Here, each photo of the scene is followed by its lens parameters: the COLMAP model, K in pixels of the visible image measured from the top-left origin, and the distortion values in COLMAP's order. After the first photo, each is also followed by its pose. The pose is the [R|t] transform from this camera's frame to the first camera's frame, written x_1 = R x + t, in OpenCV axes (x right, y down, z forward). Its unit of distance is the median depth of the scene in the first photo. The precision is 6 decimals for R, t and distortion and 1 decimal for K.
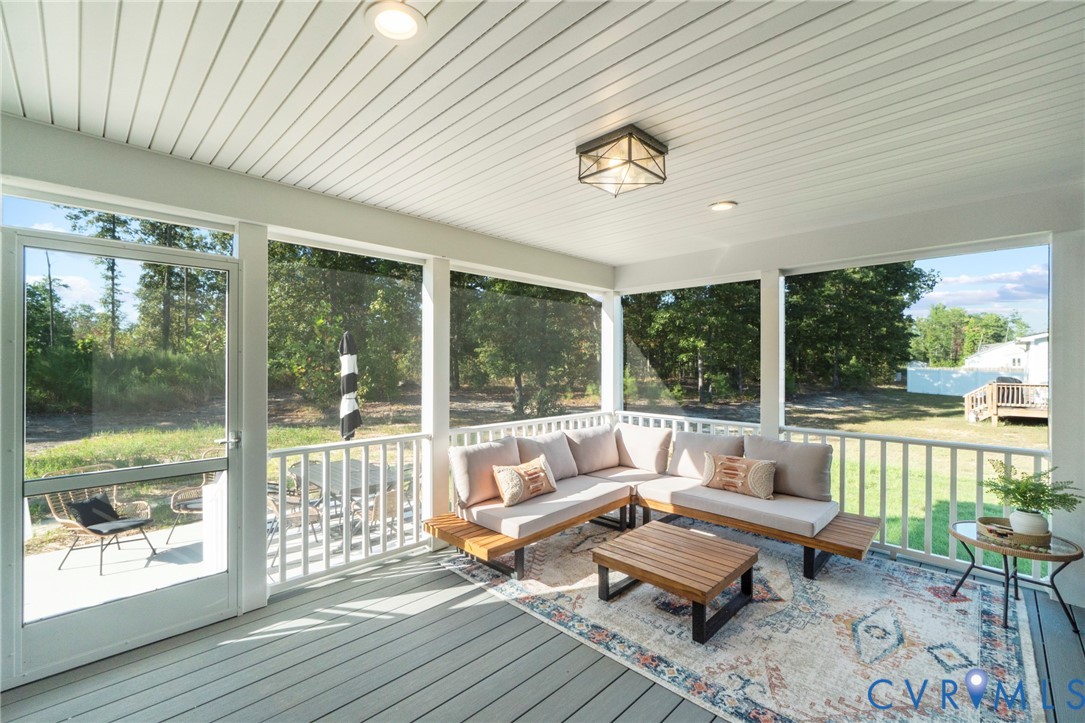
lens RADIAL K [[464.9, 0, 544.4], [0, 464.9, 363.2], [0, 0, 1]] dist [-0.003592, 0.000053]
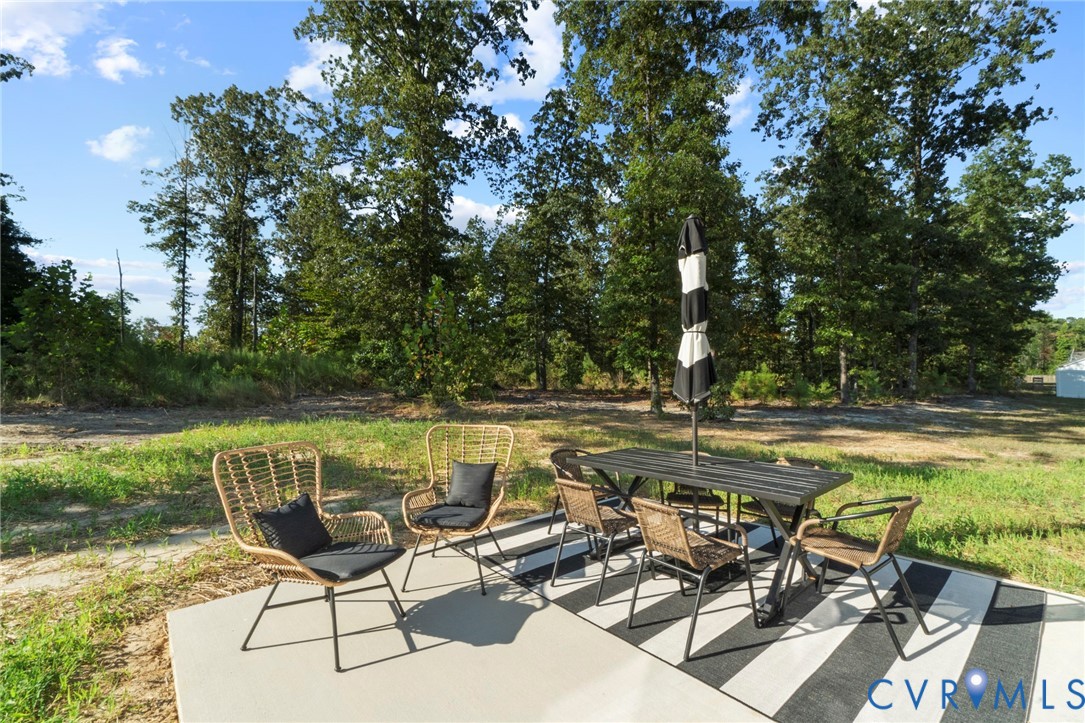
lens RADIAL K [[464.9, 0, 539.9], [0, 464.9, 365.8], [0, 0, 1]] dist [-0.003592, 0.000053]
pose [[0.997158, -0.004178, -0.075229, -0.120254], [0.002393, 0.999714, -0.023801, 0.027241], [0.075307, 0.023553, 0.996882, 0.090851]]
